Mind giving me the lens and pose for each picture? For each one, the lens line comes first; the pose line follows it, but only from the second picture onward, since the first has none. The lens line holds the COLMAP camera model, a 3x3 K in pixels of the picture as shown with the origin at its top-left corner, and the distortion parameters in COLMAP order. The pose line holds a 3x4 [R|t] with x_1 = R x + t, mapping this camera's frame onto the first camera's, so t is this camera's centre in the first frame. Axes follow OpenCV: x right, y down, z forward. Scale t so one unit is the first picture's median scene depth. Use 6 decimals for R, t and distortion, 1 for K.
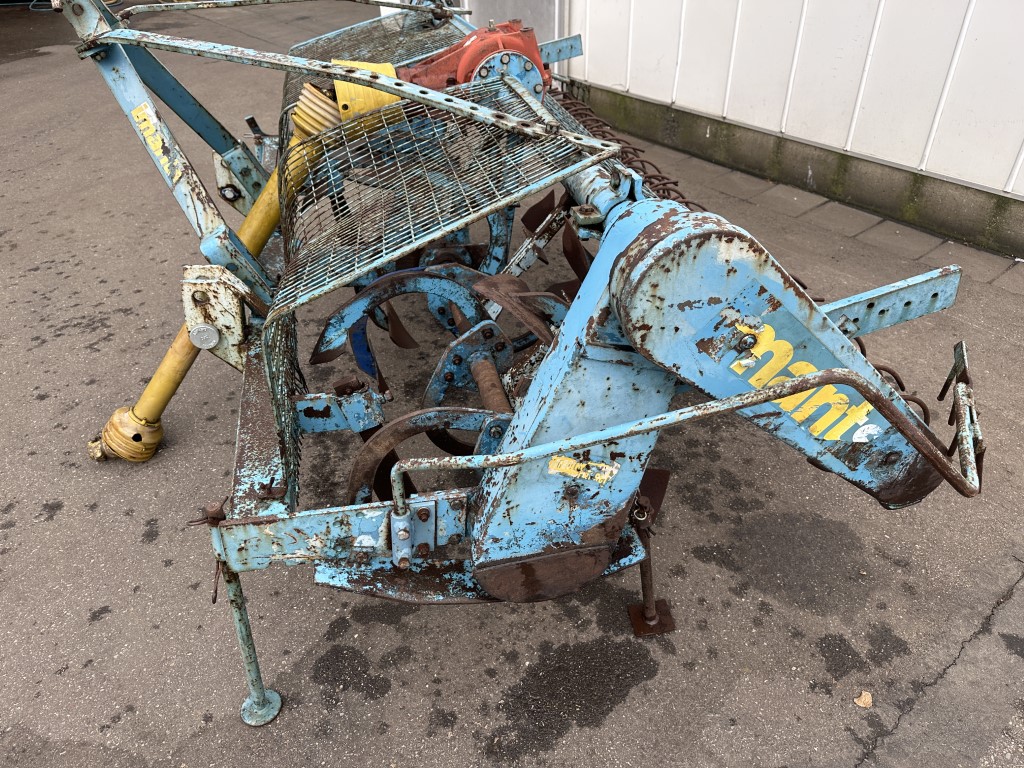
lens RADIAL K [[732.4, 0, 512.0], [0, 732.4, 384.0], [0, 0, 1]] dist [0.009465, -0.001235]
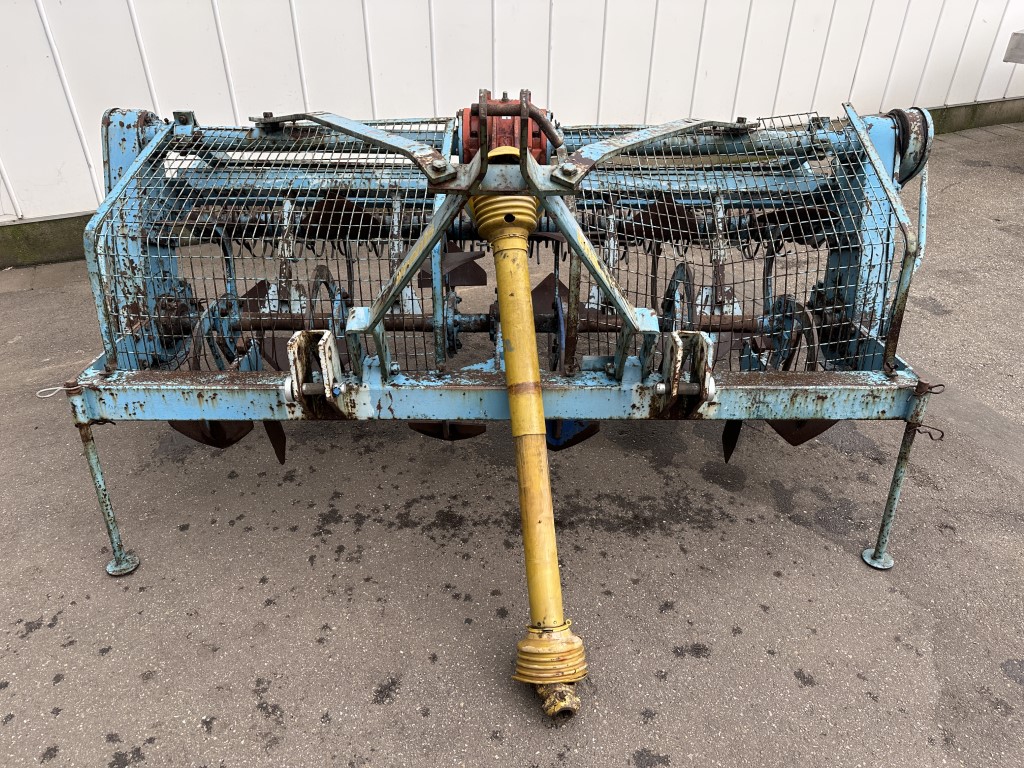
lens RADIAL K [[715.7, 0, 512.0], [0, 715.7, 384.0], [0, 0, 1]] dist [0.051195, -0.064665]
pose [[0.226255, -0.501429, 0.835092, -1.315589], [0.559551, 0.768661, 0.309939, -0.542218], [-0.797315, 0.397151, 0.454488, 0.734967]]
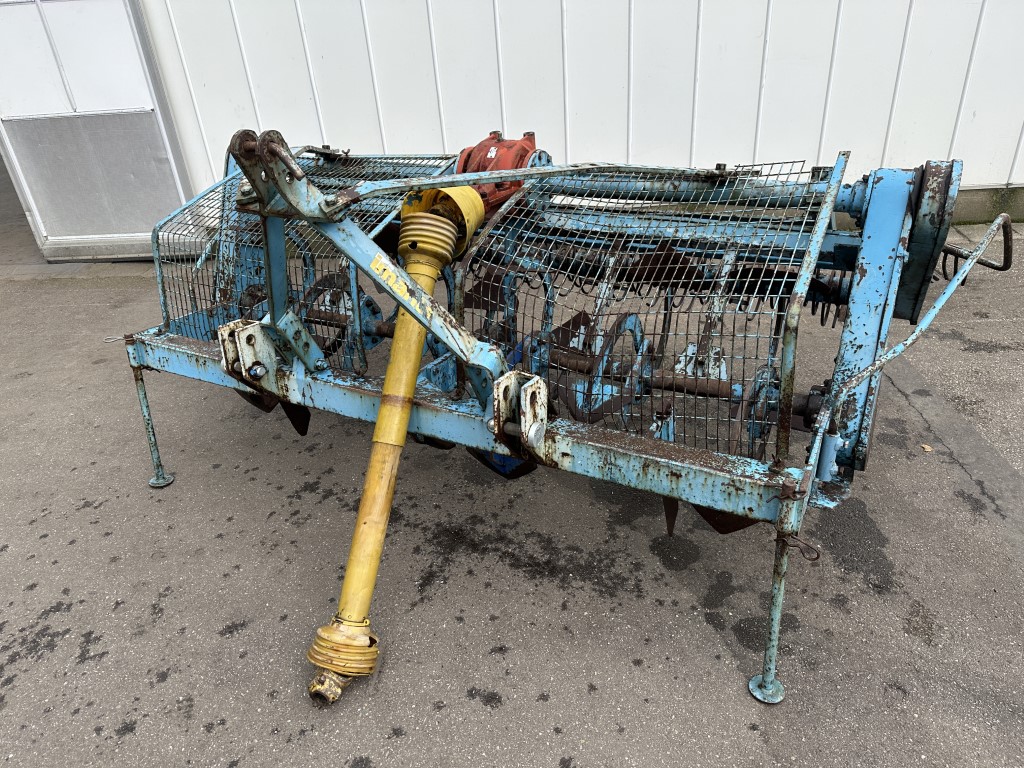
lens RADIAL K [[715.7, 0, 512.0], [0, 715.7, 384.0], [0, 0, 1]] dist [0.051195, -0.064665]
pose [[0.668205, -0.379570, 0.639866, -1.034291], [0.477041, 0.878580, 0.023006, -0.165972], [-0.570906, 0.289870, 0.768142, 0.217214]]
